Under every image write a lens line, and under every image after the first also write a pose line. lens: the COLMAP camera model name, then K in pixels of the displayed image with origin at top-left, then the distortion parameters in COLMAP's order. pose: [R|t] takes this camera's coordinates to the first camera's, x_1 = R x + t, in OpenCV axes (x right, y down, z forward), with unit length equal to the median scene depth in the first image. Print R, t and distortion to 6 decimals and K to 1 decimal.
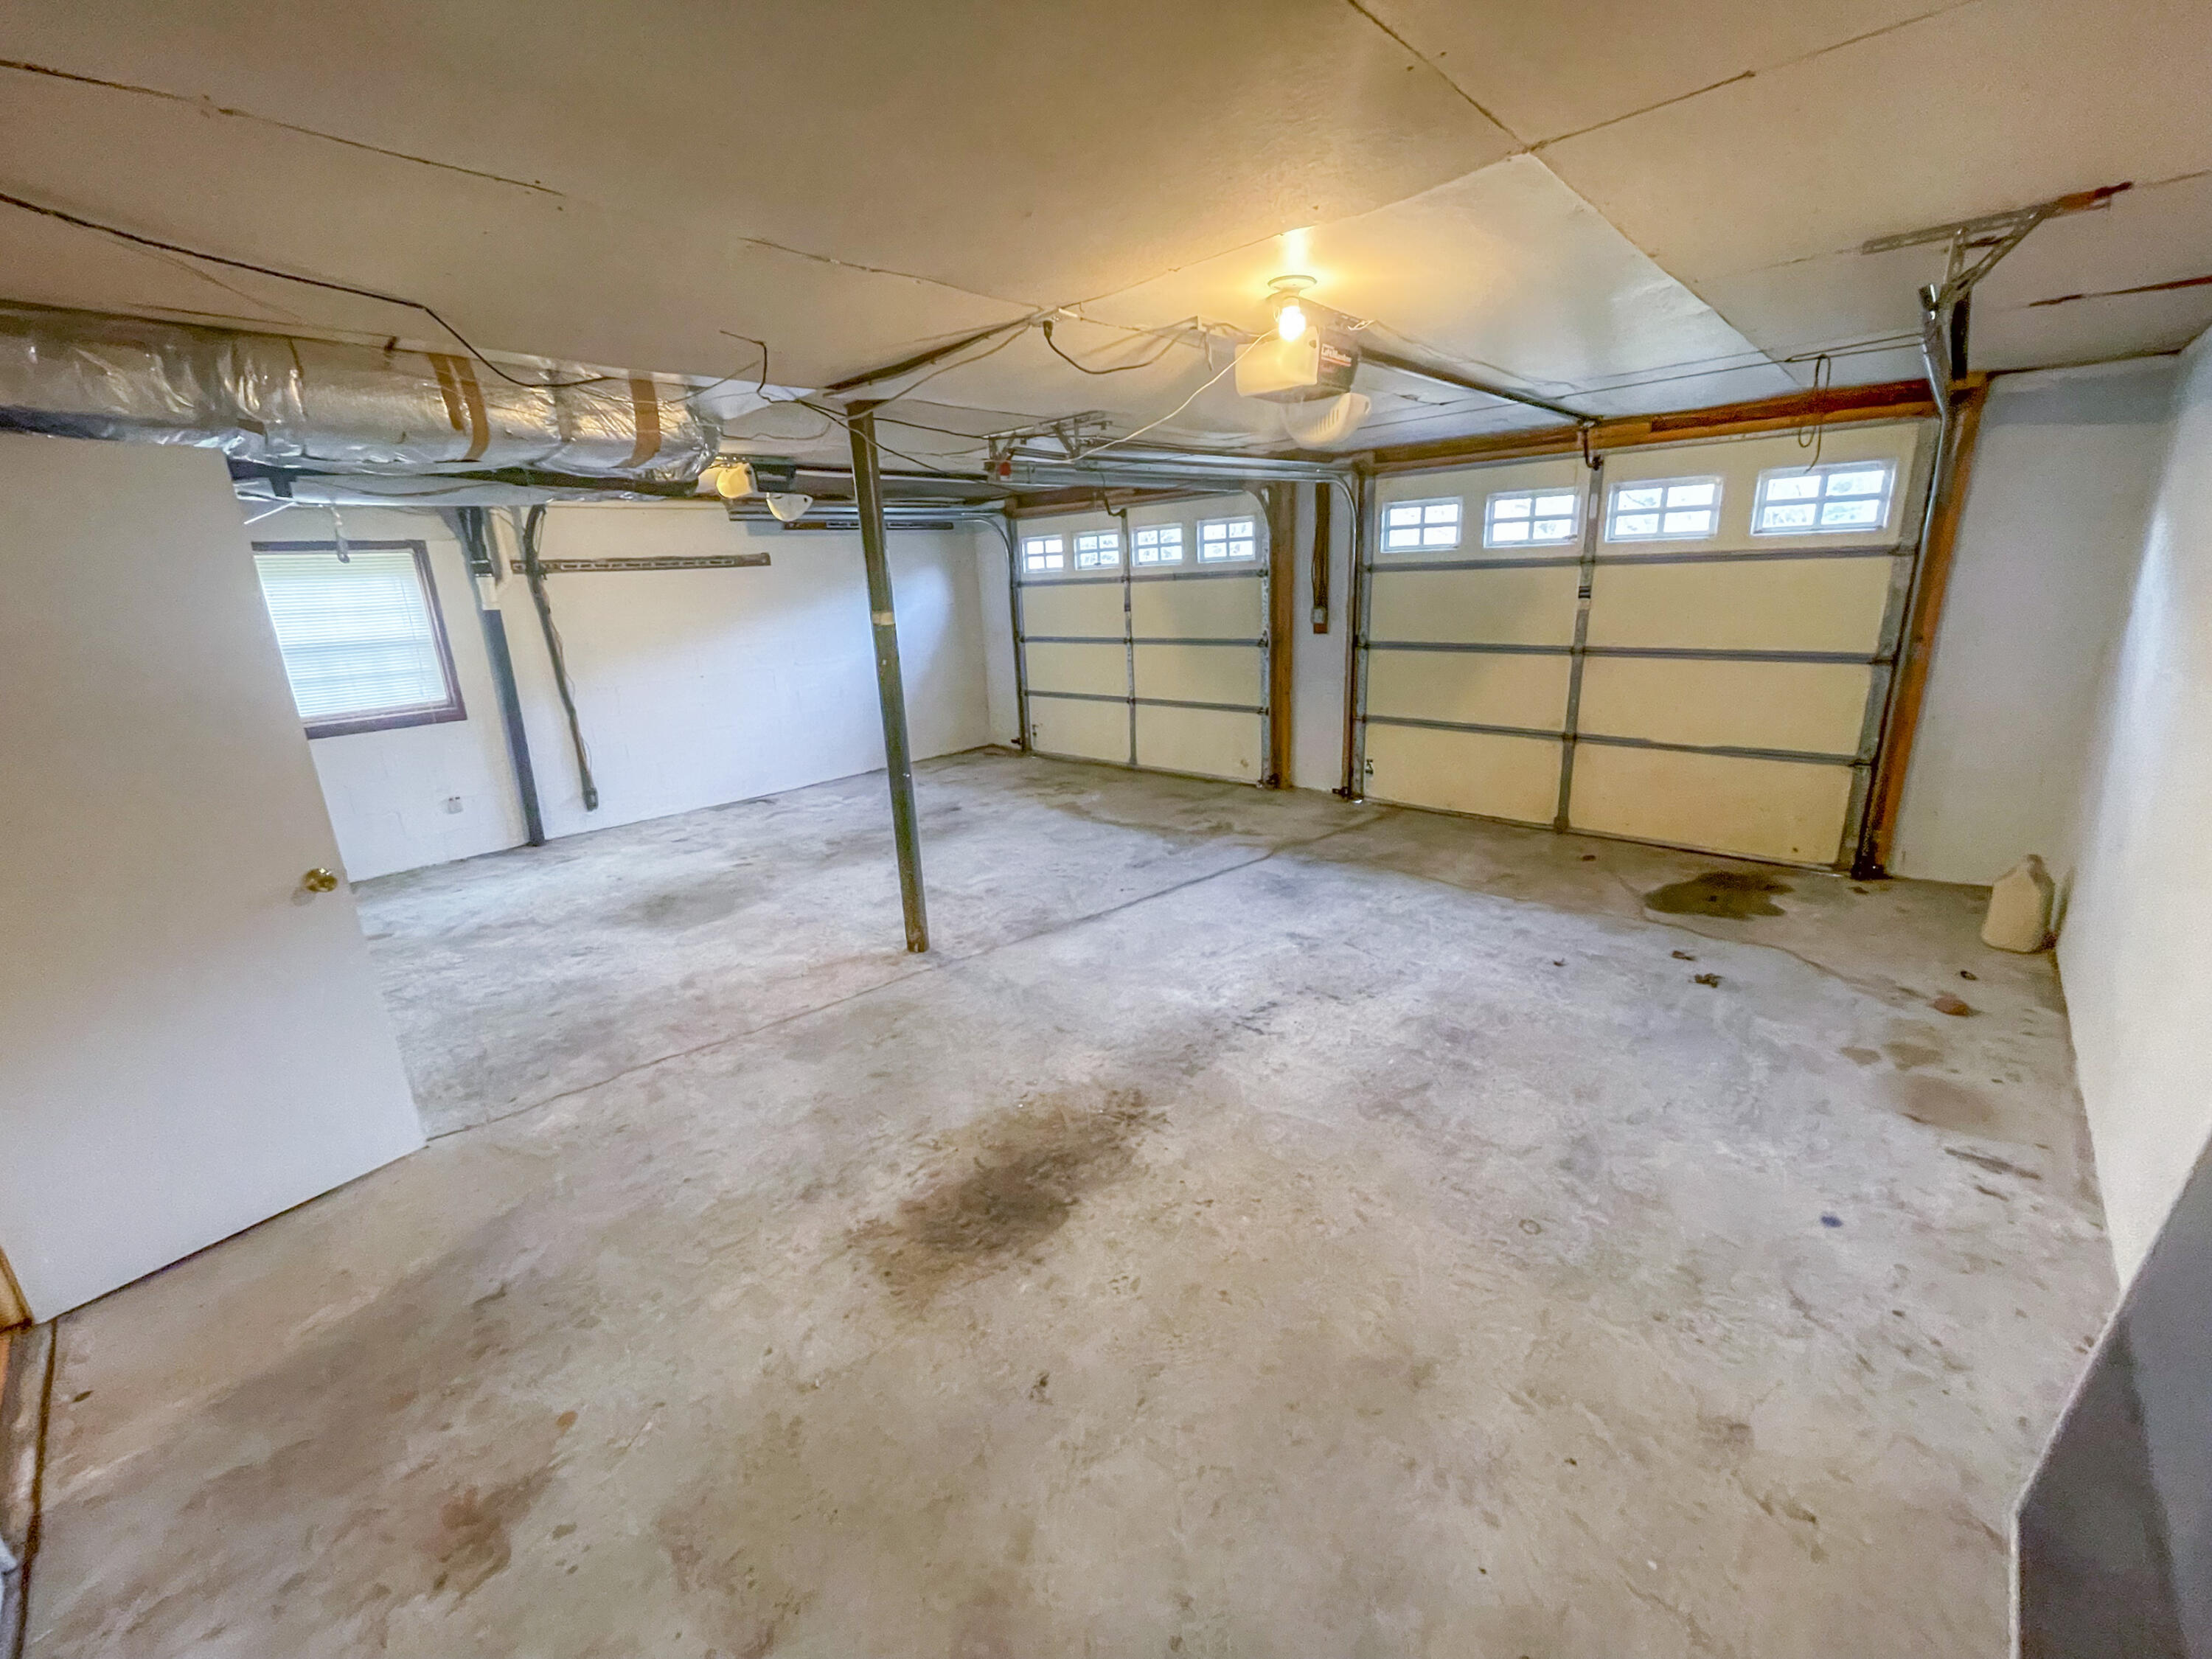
lens RADIAL K [[890.9, 0, 1104.3], [0, 890.9, 820.2], [0, 0, 1]] dist [-0.002975, -0.000070]
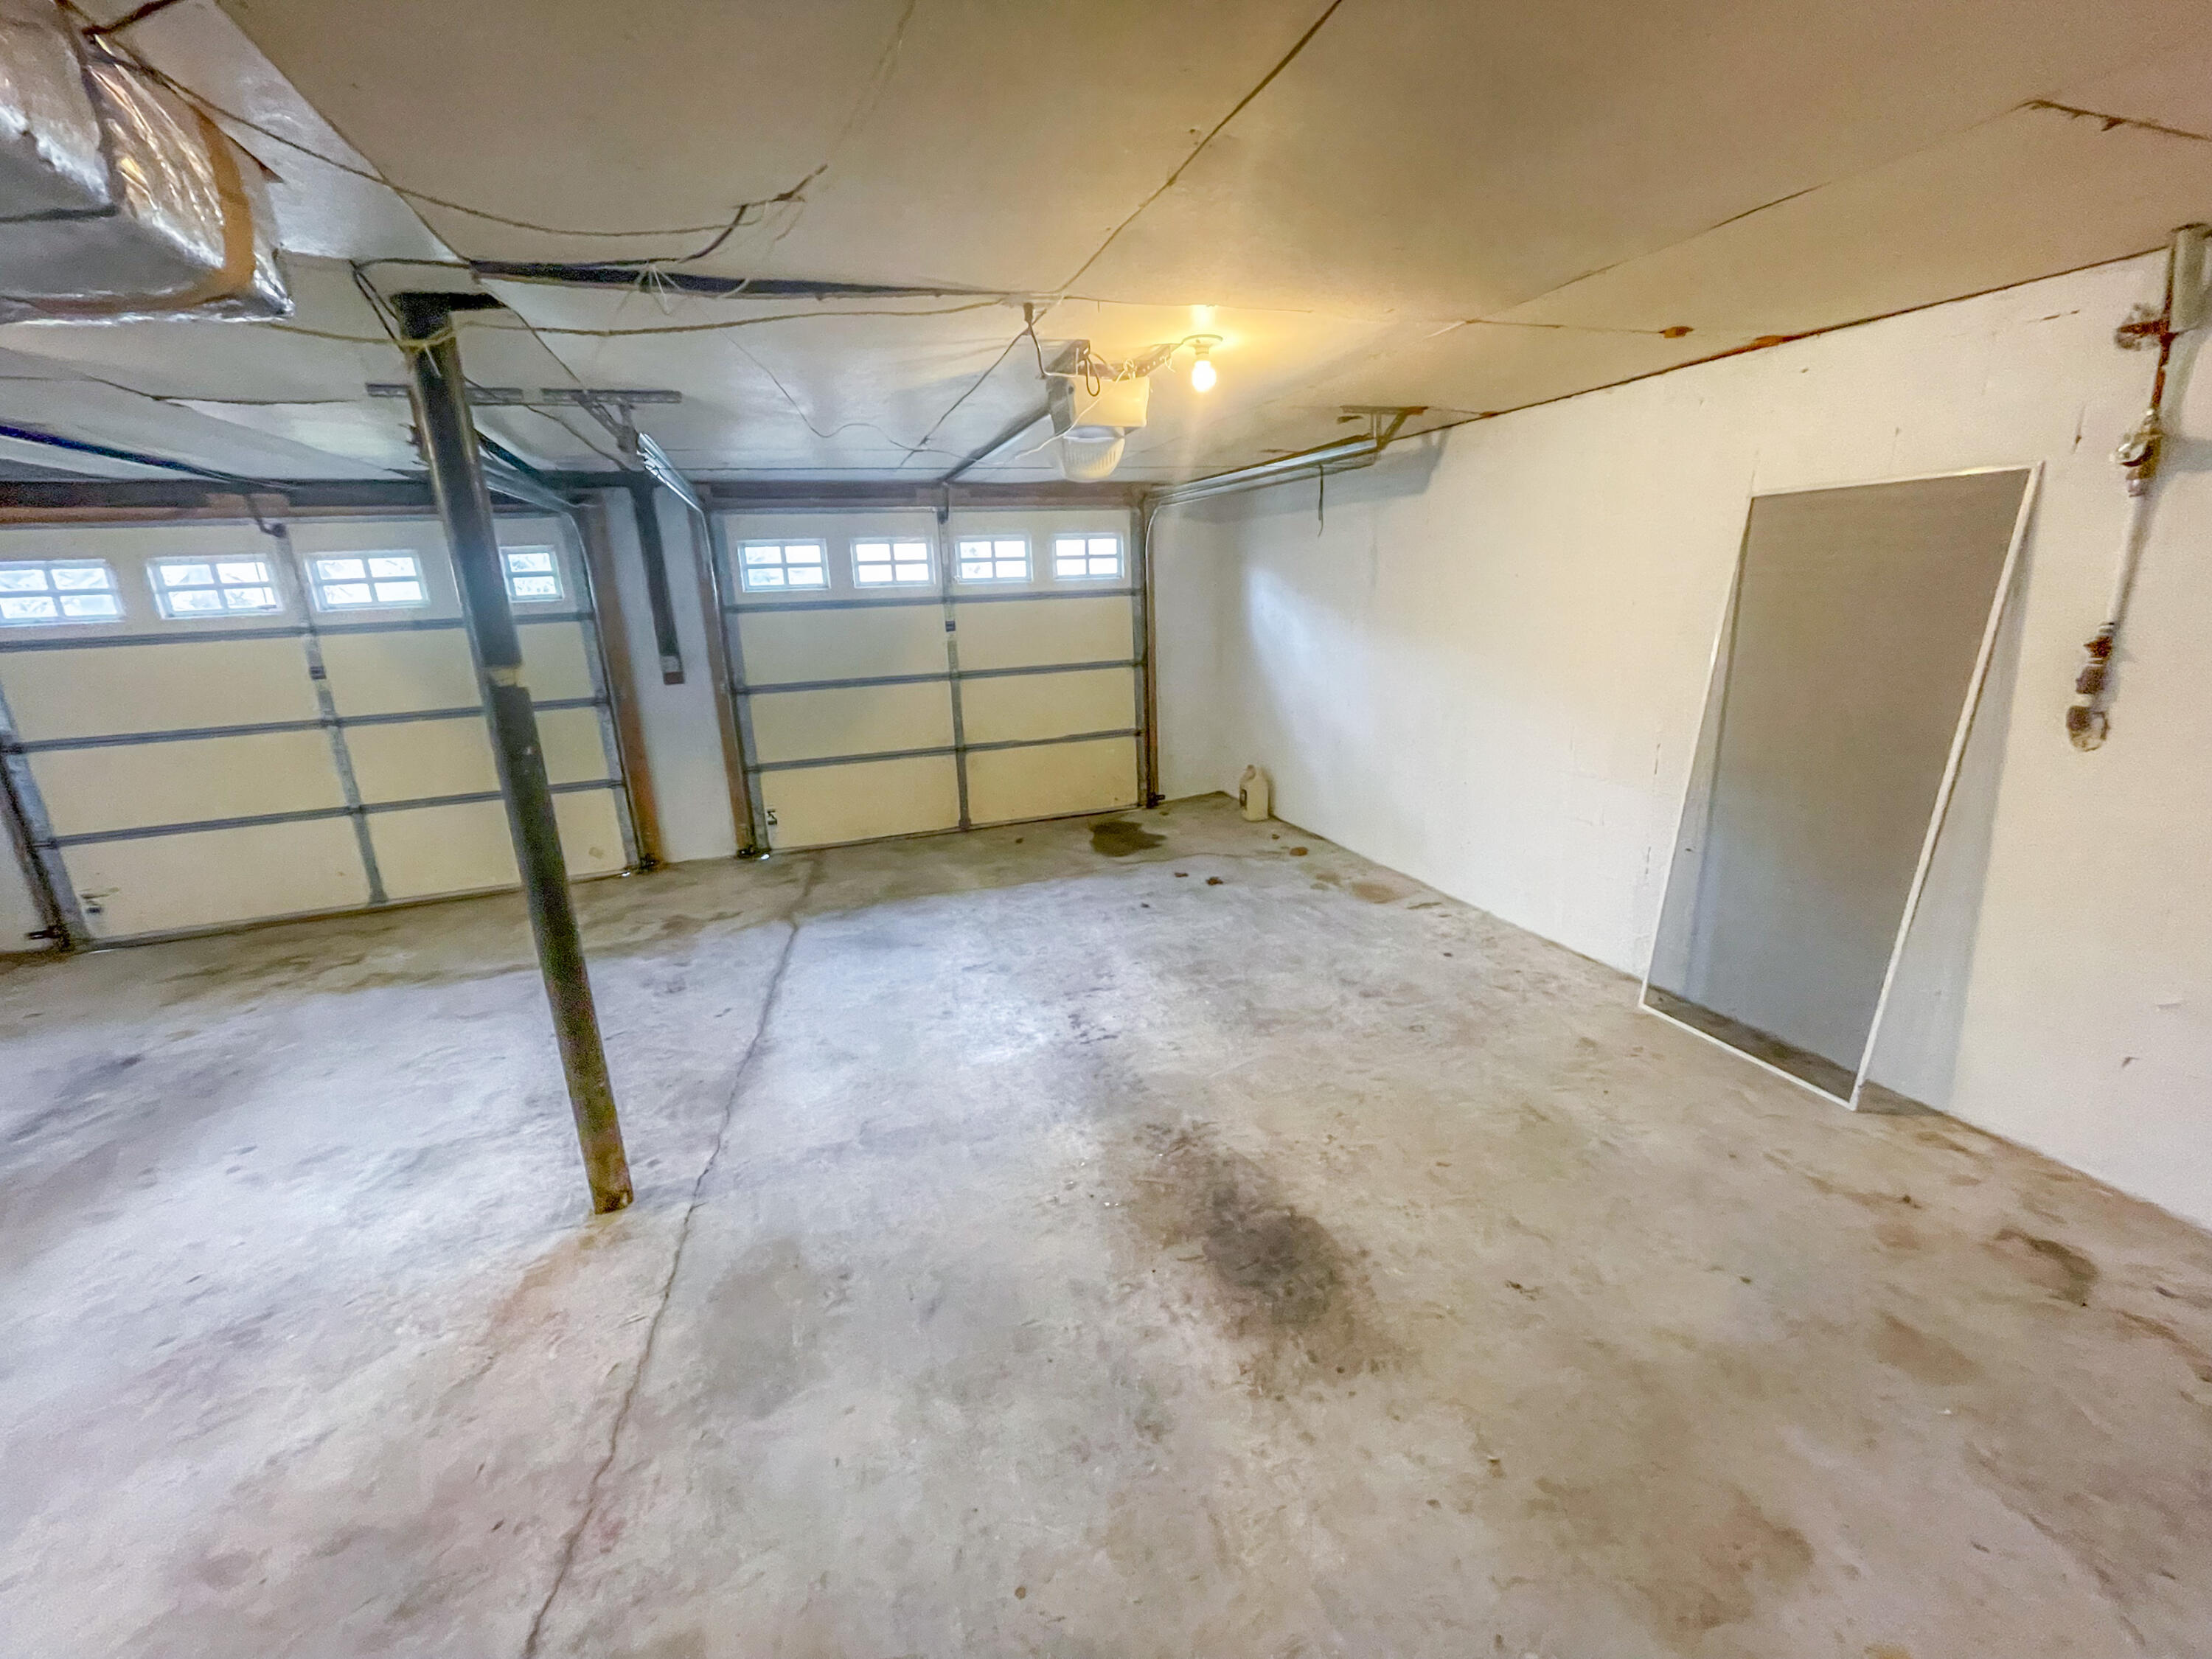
lens RADIAL K [[890.9, 0, 1104.3], [0, 890.9, 820.2], [0, 0, 1]] dist [-0.002975, -0.000070]
pose [[0.458133, -0.206030, 0.864676, -0.453991], [0.257824, 0.961749, 0.092556, -0.068753], [-0.850671, 0.180531, 0.493729, 0.305239]]
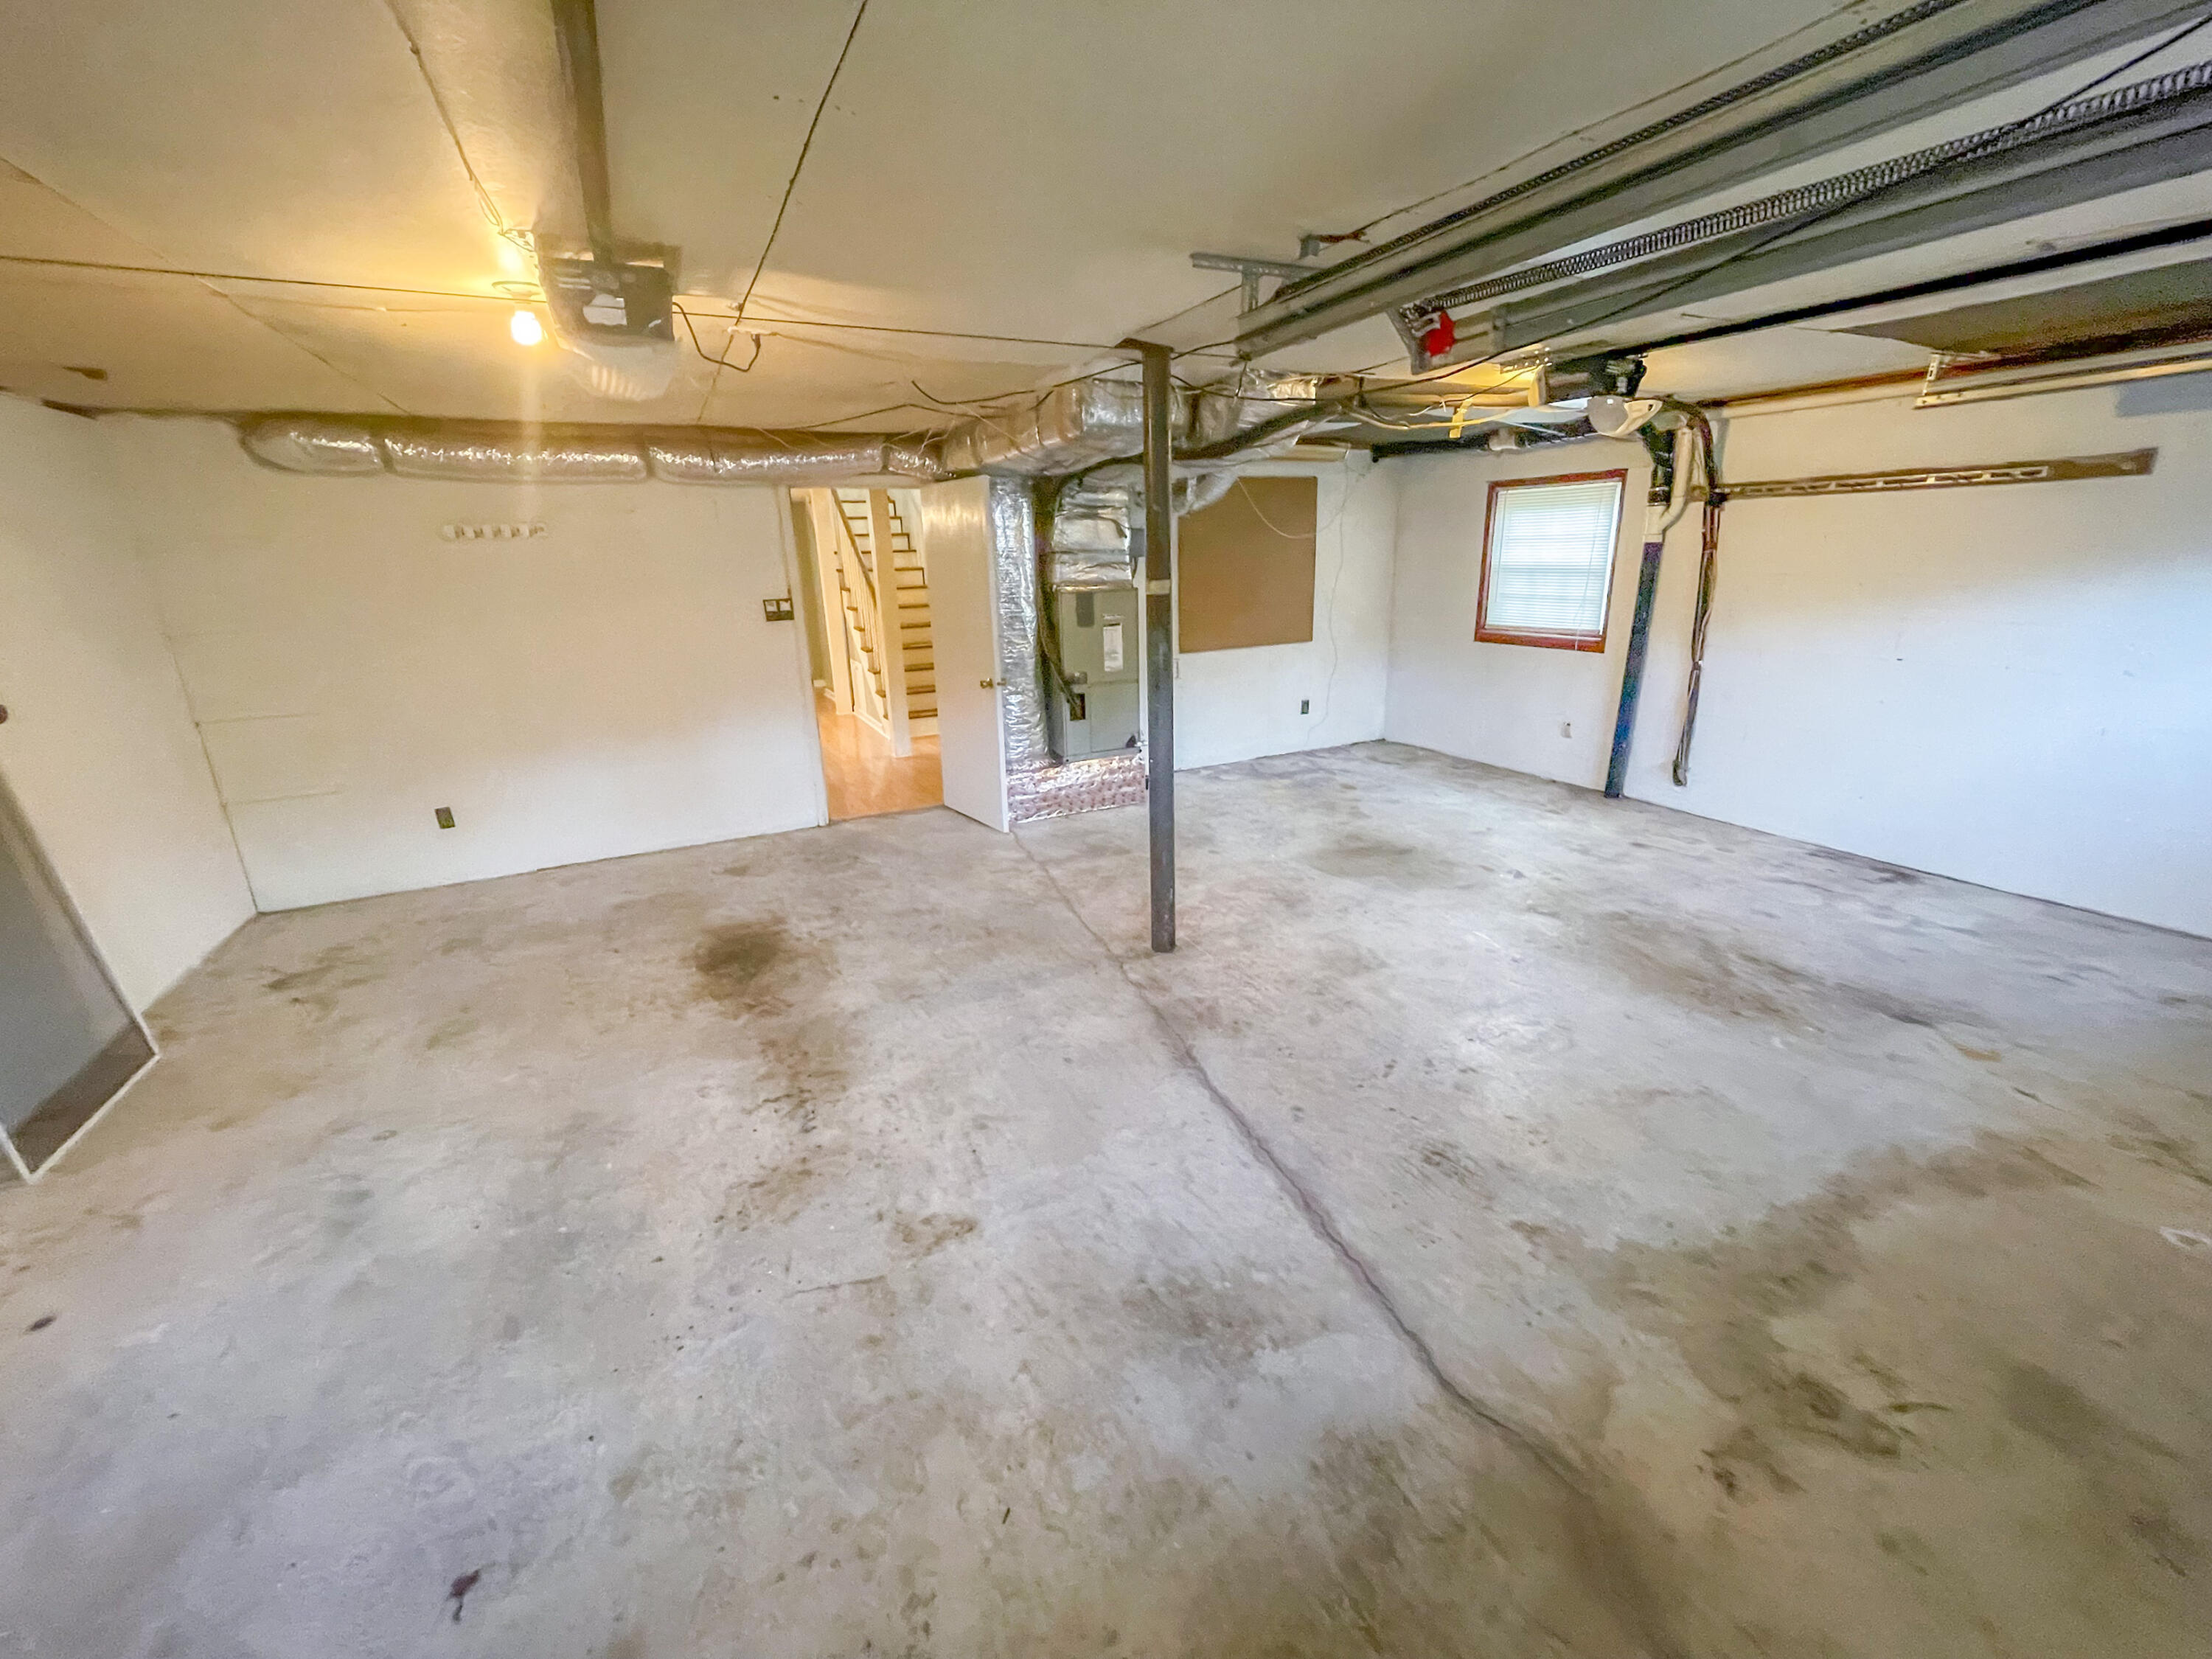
lens RADIAL K [[890.9, 0, 1104.3], [0, 890.9, 820.2], [0, 0, 1]] dist [-0.002975, -0.000070]
pose [[-0.347920, 0.324936, -0.879414, 0.497535], [-0.208419, 0.887737, 0.410468, -0.289508], [0.914064, 0.326096, -0.241138, 0.957807]]
